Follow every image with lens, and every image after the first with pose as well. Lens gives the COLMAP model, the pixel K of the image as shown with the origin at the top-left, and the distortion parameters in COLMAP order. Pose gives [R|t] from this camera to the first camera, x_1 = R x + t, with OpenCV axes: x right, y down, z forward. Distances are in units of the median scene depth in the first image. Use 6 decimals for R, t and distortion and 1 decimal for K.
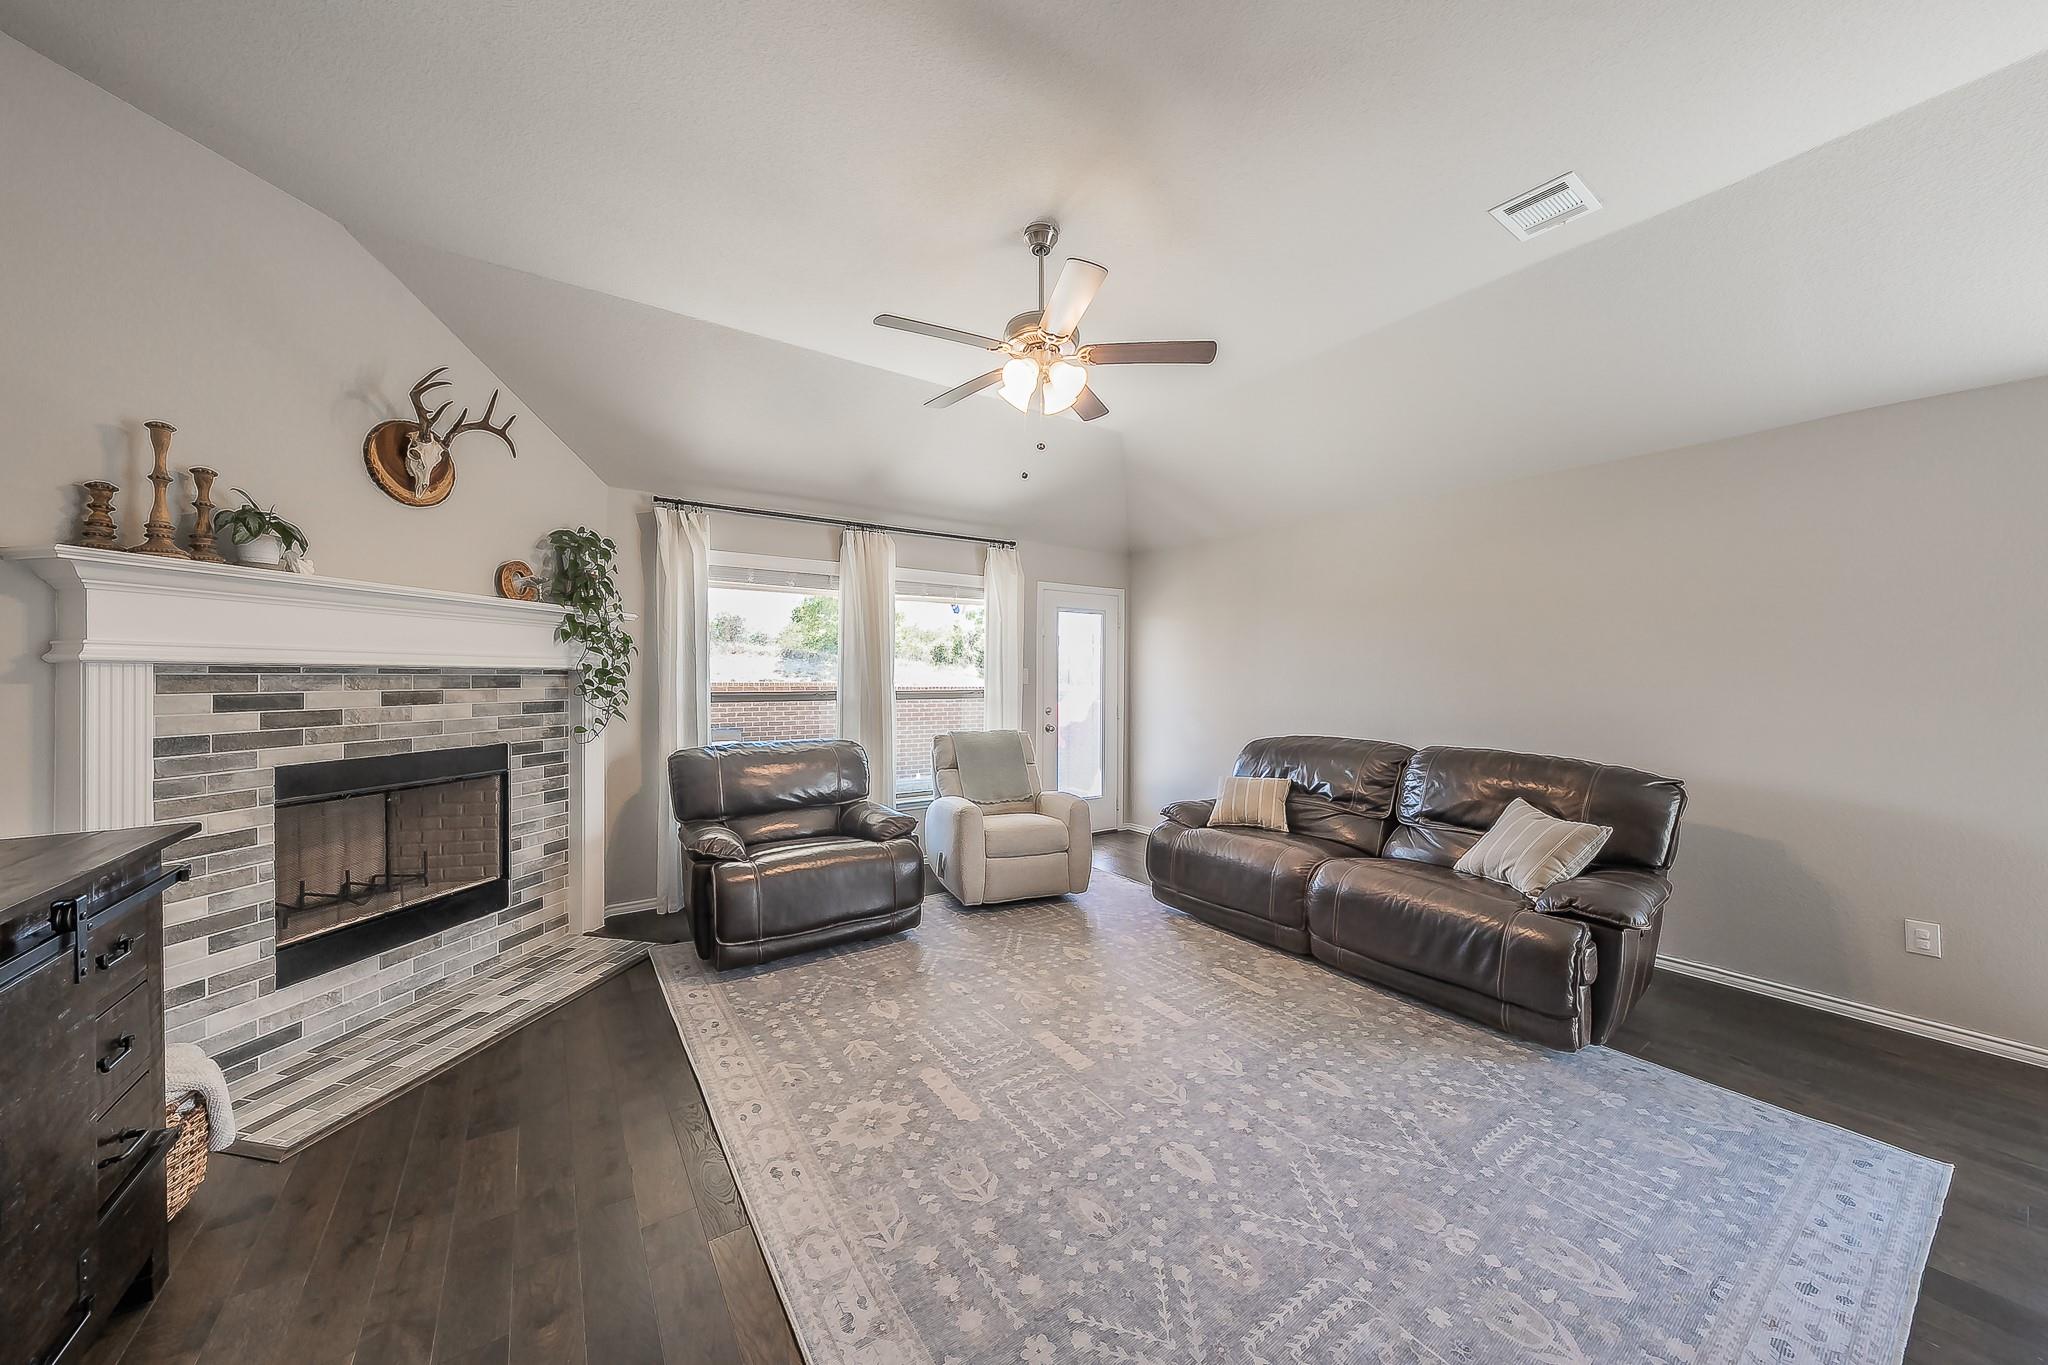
lens RADIAL K [[704.2, 0, 1021.4], [0, 704.2, 675.3], [0, 0, 1]] dist [-0.000876, -0.000038]
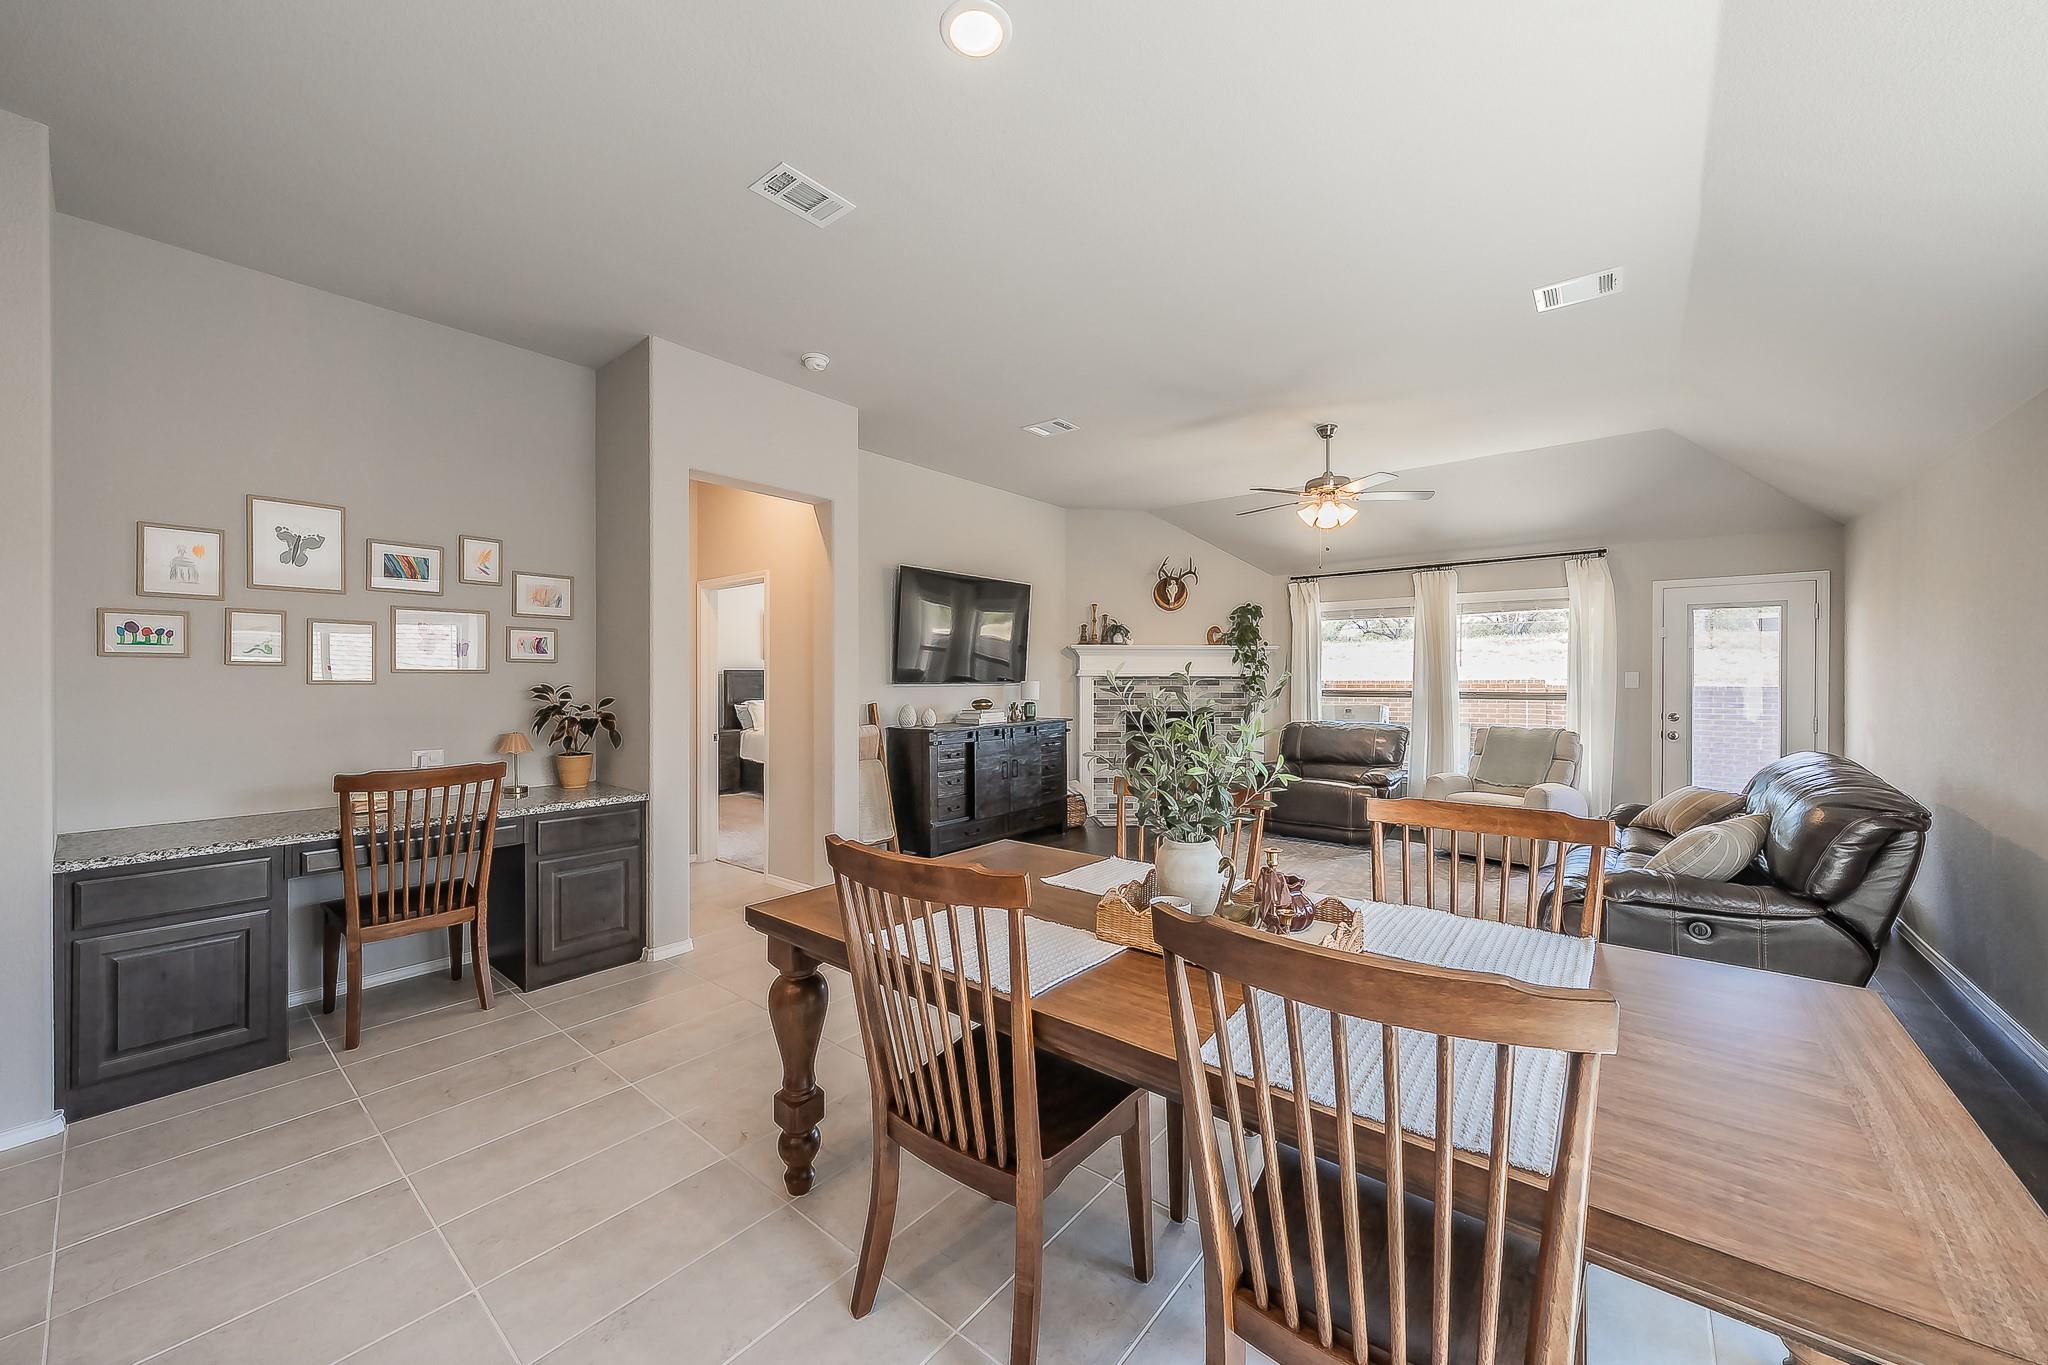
lens RADIAL K [[748.1, 0, 1018.6], [0, 748.1, 679.9], [0, 0, 1]] dist [-0.000108, -0.000016]
pose [[0.274758, 0.000415, -0.961513, 1.524458], [0.002387, 0.999997, 0.001114, -0.004582], [0.961511, -0.002601, 0.274756, -0.232489]]
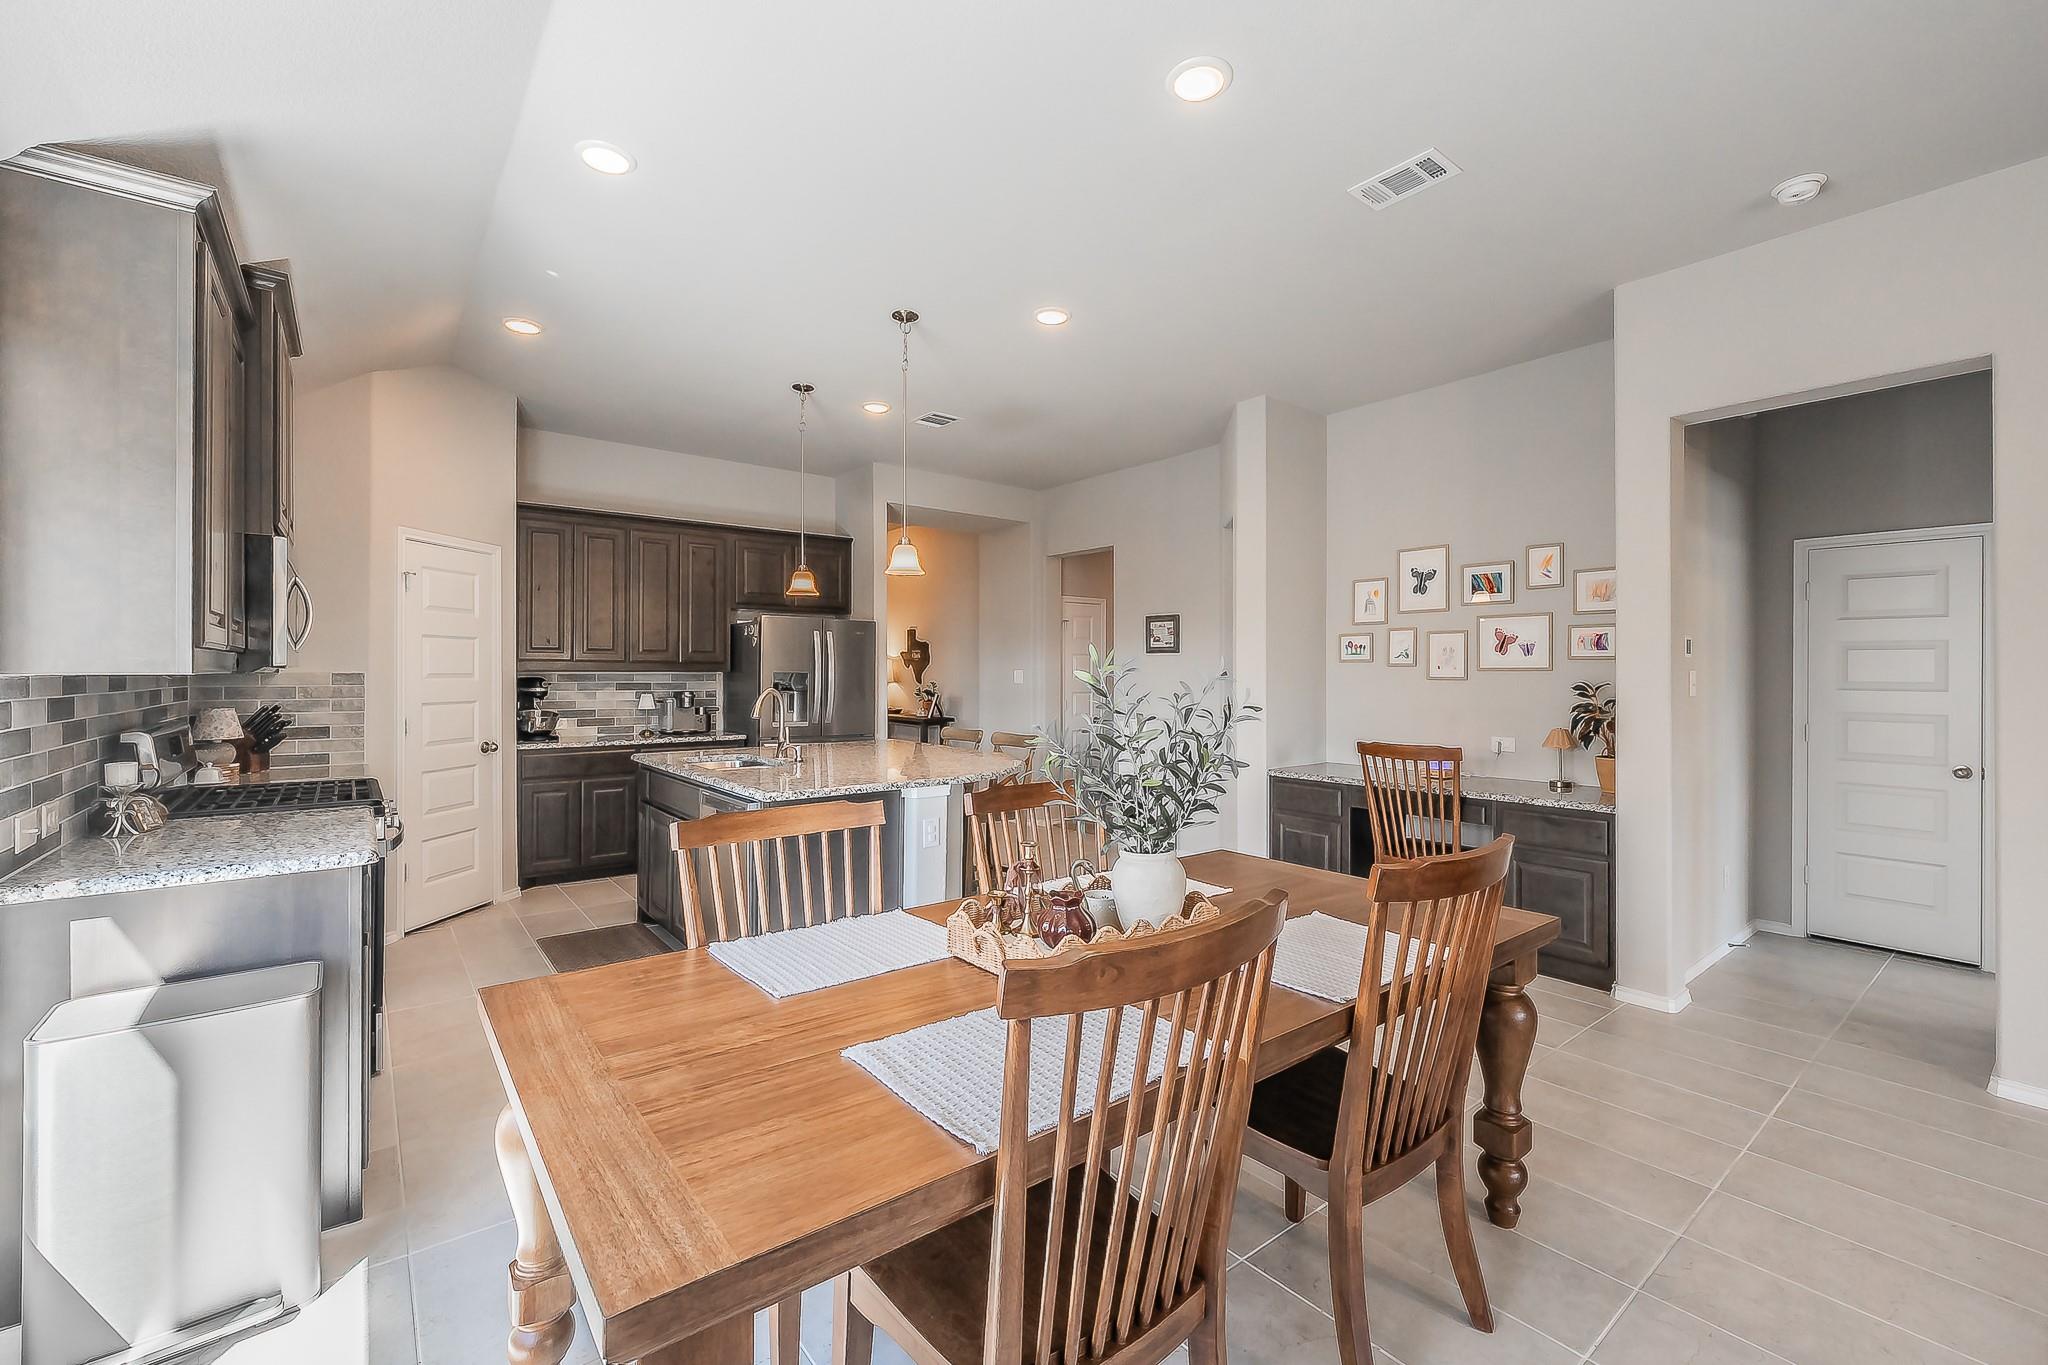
lens RADIAL K [[849.1, 0, 1010.6], [0, 849.1, 674.6], [0, 0, 1]] dist [0.002071, 0.000097]
pose [[-0.998926, -0.004168, -0.046146, 1.081963], [-0.004025, 0.999987, -0.003195, -0.000677], [0.046159, -0.003006, -0.998930, 0.760568]]
